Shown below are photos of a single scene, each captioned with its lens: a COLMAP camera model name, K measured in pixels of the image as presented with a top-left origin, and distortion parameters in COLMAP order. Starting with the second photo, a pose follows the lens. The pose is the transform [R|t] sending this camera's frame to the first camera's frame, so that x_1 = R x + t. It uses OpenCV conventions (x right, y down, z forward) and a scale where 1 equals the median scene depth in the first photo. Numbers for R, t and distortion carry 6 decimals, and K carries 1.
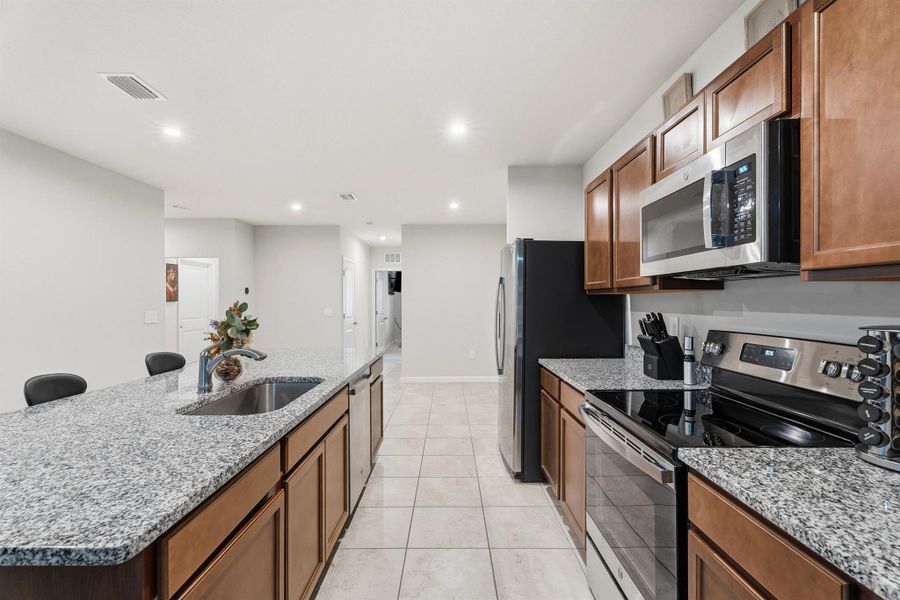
lens RADIAL K [[406.2, 0, 448.7], [0, 406.2, 304.0], [0, 0, 1]] dist [0.002286, 0.000406]
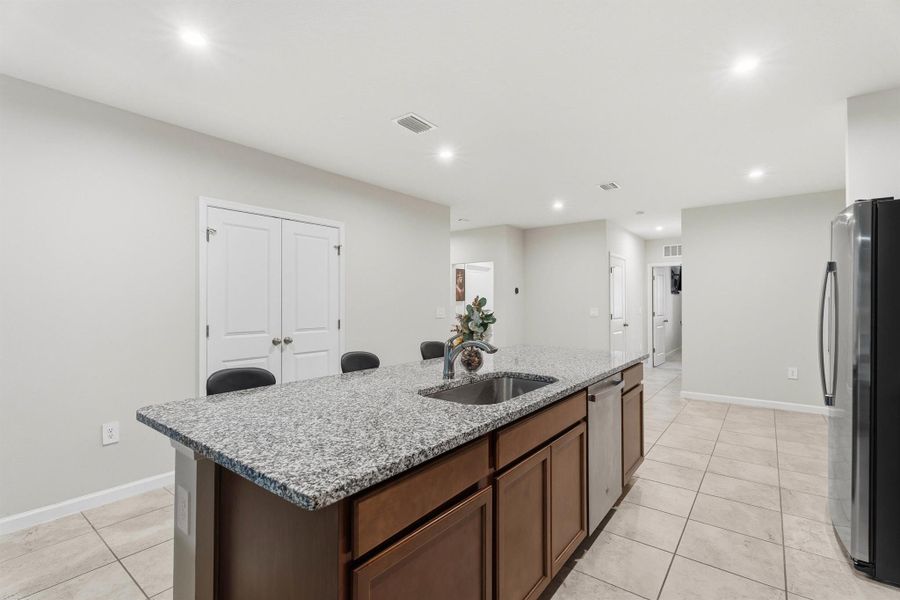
lens RADIAL K [[411.4, 0, 447.2], [0, 411.4, 299.4], [0, 0, 1]] dist [0.002988, 0.000834]
pose [[0.789305, -0.003012, -0.613994, 0.072138], [-0.005653, 0.999910, -0.012172, 0.012947], [0.613975, 0.013079, 0.789217, 0.092160]]
